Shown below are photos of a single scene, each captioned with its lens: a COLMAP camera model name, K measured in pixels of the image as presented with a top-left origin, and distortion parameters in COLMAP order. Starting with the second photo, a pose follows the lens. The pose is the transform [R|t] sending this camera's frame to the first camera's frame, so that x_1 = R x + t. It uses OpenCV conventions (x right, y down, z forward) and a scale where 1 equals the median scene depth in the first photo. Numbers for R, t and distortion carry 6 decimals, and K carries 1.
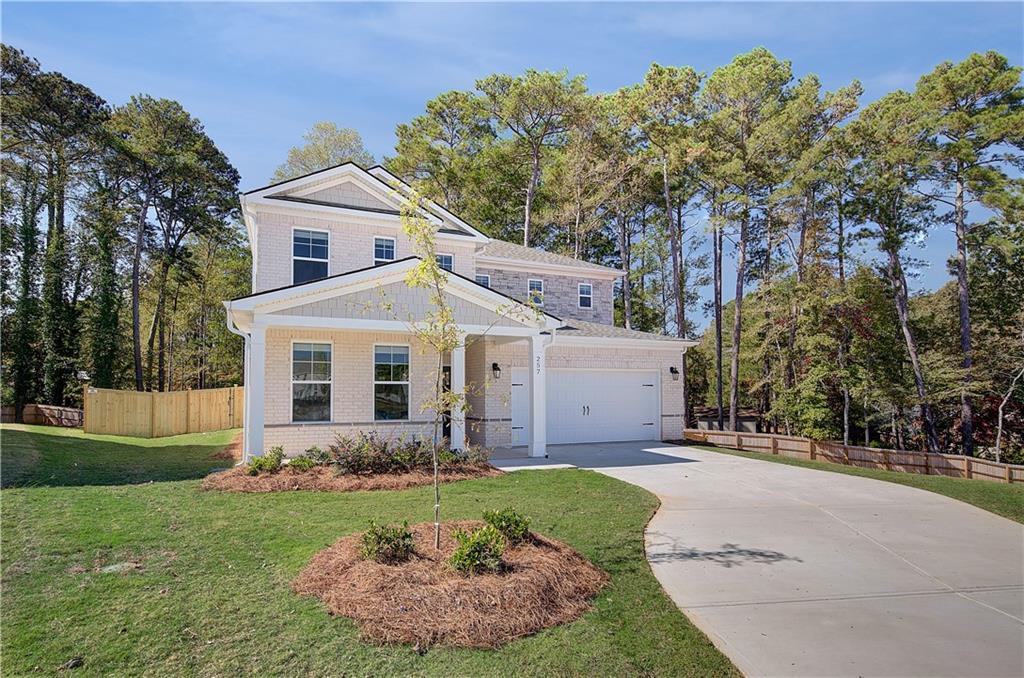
lens RADIAL K [[469.4, 0, 510.7], [0, 469.4, 340.1], [0, 0, 1]] dist [0.009180, -0.000002]
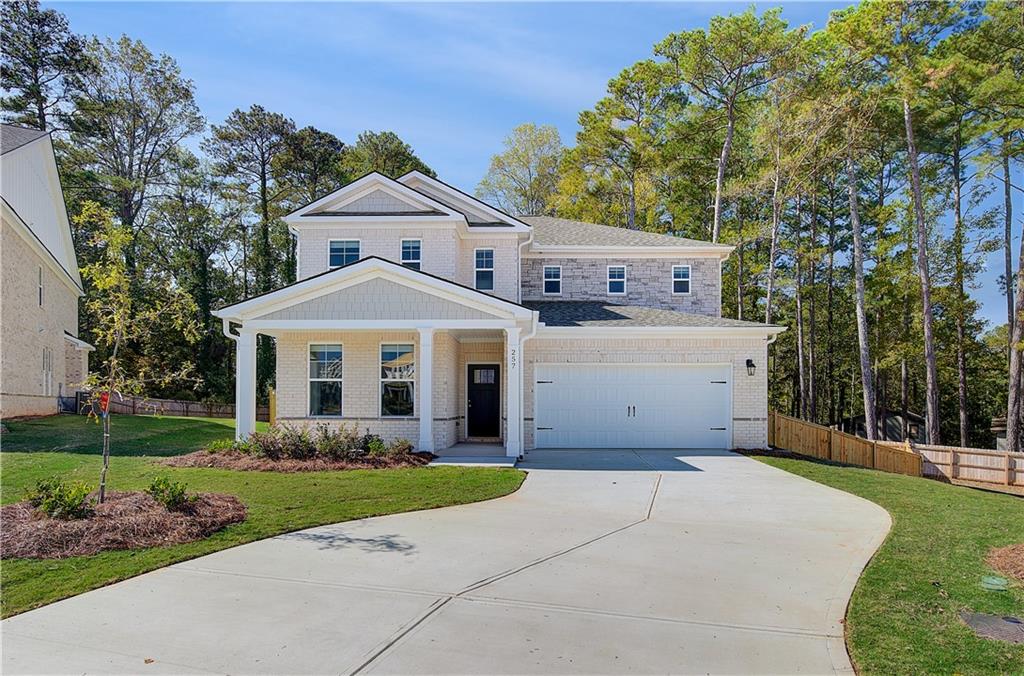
lens RADIAL K [[511.6, 0, 525.1], [0, 511.6, 351.8], [0, 0, 1]] dist [-0.005049, -0.000925]
pose [[0.930097, -0.031049, -0.366000, 0.361231], [0.038303, 0.999187, 0.012572, 0.021797], [0.365312, -0.025712, 0.930530, 0.051900]]
